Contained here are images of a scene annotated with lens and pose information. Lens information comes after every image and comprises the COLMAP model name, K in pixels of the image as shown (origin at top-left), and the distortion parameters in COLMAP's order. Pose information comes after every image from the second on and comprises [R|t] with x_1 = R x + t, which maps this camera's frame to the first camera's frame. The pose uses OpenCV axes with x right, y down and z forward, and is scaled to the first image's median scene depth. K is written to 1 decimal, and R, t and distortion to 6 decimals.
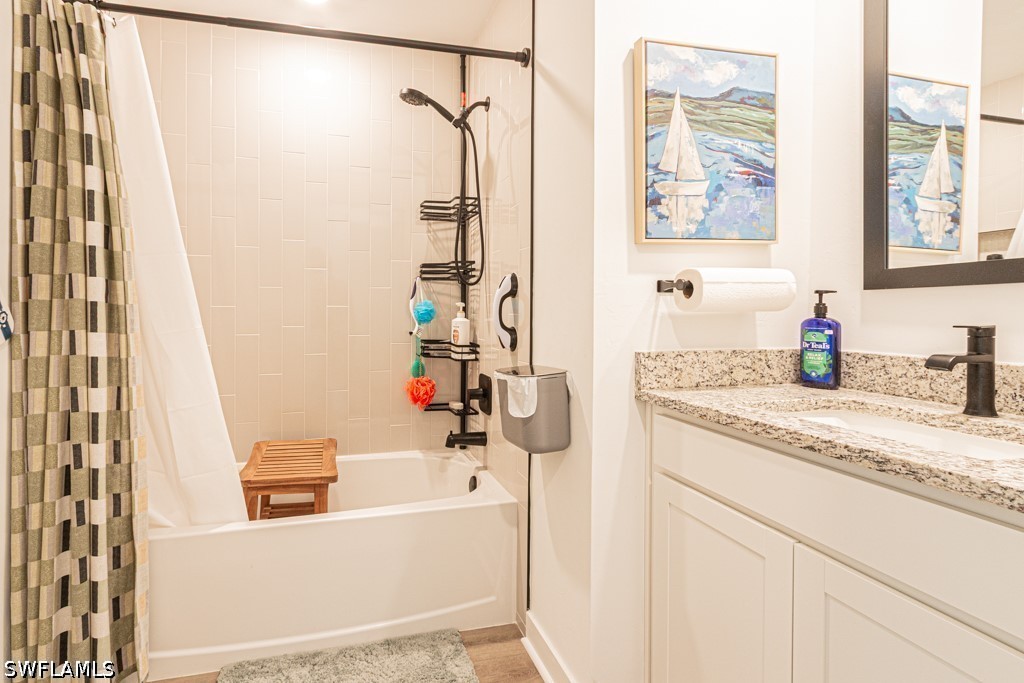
lens RADIAL K [[483.6, 0, 450.5], [0, 483.6, 316.1], [0, 0, 1]] dist [0.000820, -0.000229]
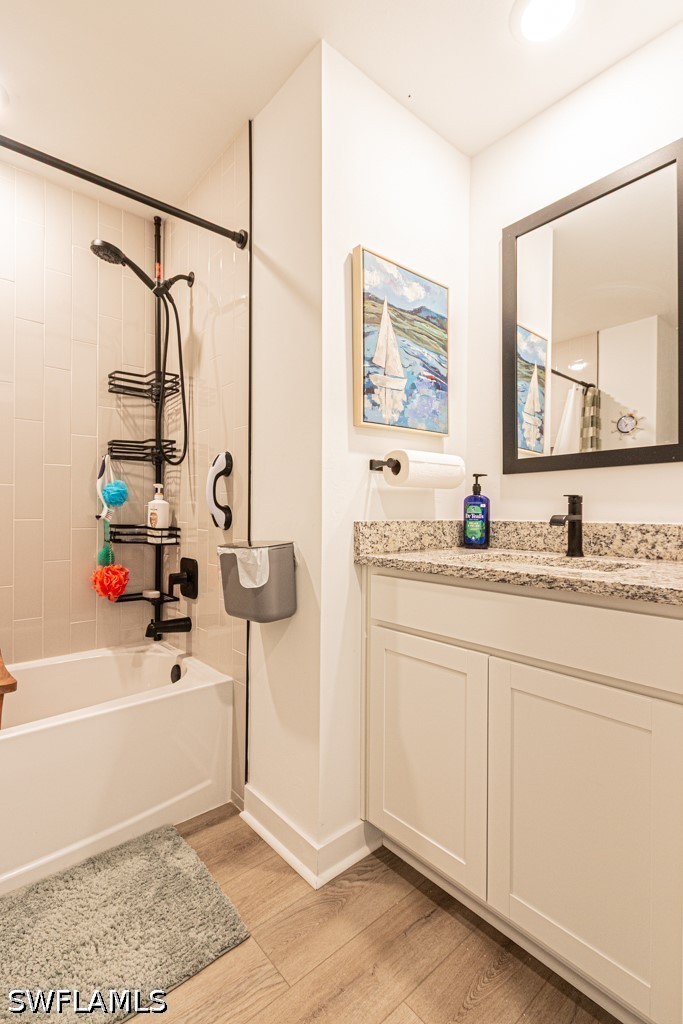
lens RADIAL K [[472.3, 0, 341.1], [0, 472.3, 513.1], [0, 0, 1]] dist [0.000038, -0.000379]
pose [[0.888432, 0.001400, 0.459006, -0.139868], [0.000643, 0.999991, -0.004295, 0.054500], [-0.459007, 0.004111, 0.888423, 0.032378]]
